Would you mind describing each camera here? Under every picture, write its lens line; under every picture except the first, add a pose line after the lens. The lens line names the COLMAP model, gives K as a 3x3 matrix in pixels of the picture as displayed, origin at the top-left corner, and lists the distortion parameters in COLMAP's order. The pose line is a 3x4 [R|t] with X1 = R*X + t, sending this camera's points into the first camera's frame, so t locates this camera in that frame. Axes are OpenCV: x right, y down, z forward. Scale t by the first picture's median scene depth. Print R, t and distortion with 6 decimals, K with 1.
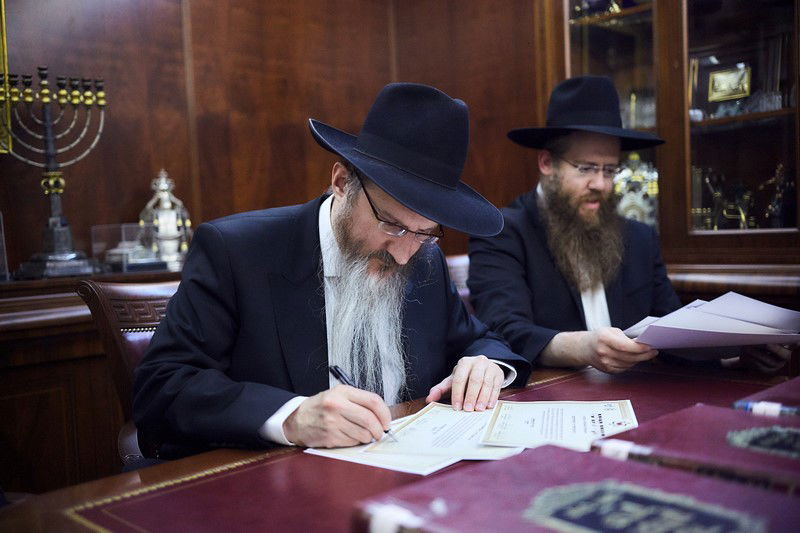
lens RADIAL K [[866.9, 0, 406.1], [0, 866.9, 263.5], [0, 0, 1]] dist [0.007105, 0.000000]
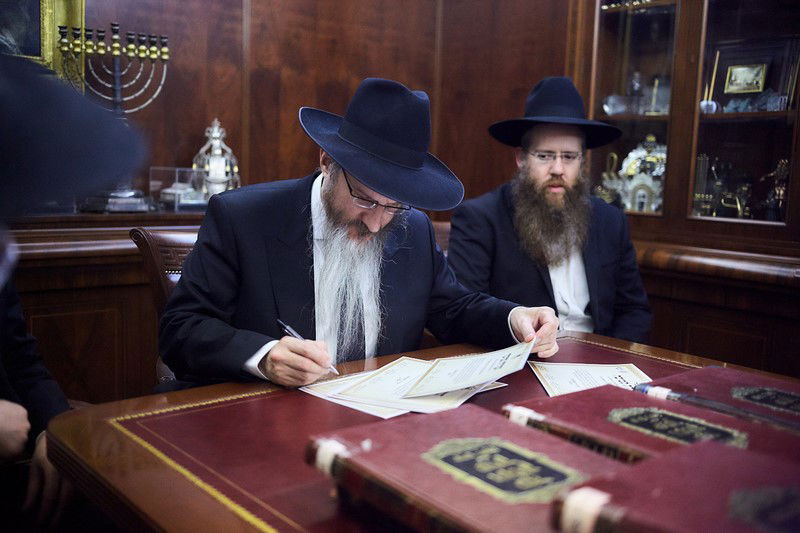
lens RADIAL K [[866.9, 0, 412.6], [0, 866.9, 257.5], [0, 0, 1]] dist [0.007105, 0.000000]
pose [[0.994994, 0.085139, -0.052335, 0.046108], [-0.081191, 0.993990, 0.073432, -0.038194], [0.058272, -0.068815, 0.995926, -0.109568]]
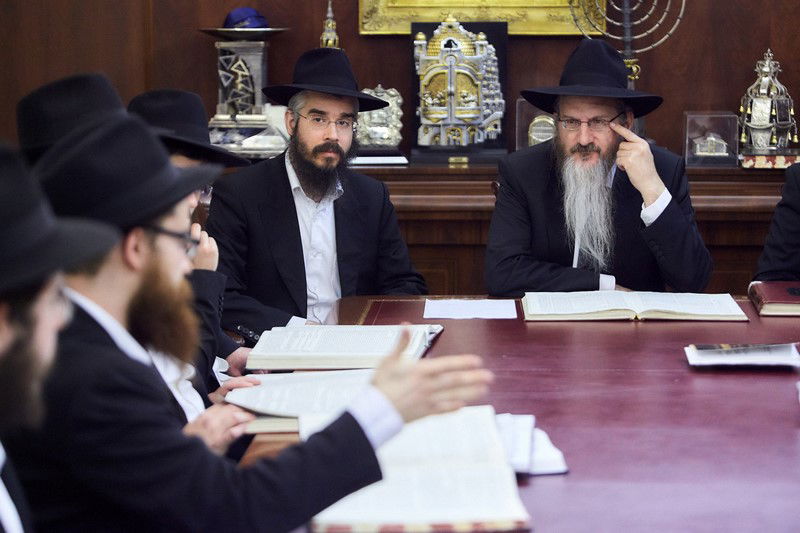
lens RADIAL K [[2446.7, 0, 394.2], [0, 2446.7, 260.7], [0, 0, 1]] dist [0.062779, 0.000000]
pose [[0.673529, 0.132729, -0.727146, 1.468569], [-0.058175, 0.990213, 0.126863, -0.213719], [0.736868, -0.043145, 0.674658, -1.092919]]
